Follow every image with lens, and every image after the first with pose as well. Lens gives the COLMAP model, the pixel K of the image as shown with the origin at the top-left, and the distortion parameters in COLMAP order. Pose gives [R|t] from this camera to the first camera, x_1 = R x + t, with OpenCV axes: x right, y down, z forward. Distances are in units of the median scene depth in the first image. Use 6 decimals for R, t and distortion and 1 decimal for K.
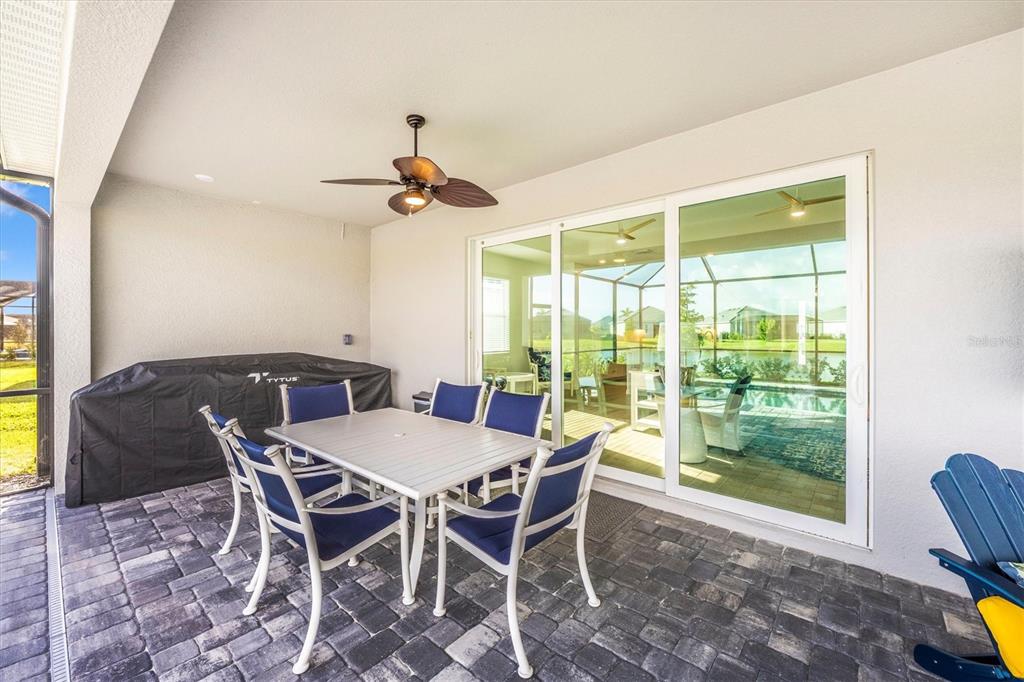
lens RADIAL K [[412.0, 0, 512.9], [0, 412.0, 337.5], [0, 0, 1]] dist [-0.002526, -0.000237]
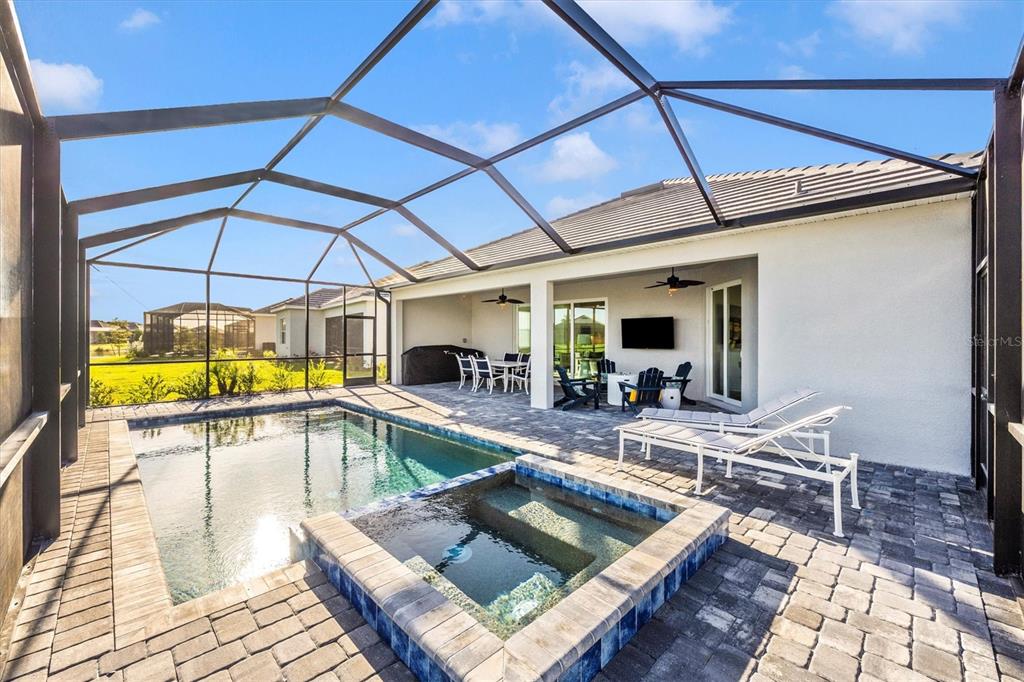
lens RADIAL K [[412.0, 0, 512.9], [0, 412.0, 337.5], [0, 0, 1]] dist [-0.002526, -0.000237]
pose [[0.996875, -0.013053, -0.077906, 0.133035], [0.012518, 0.999895, -0.007349, 0.019231], [0.077994, 0.006351, 0.996934, -2.299941]]
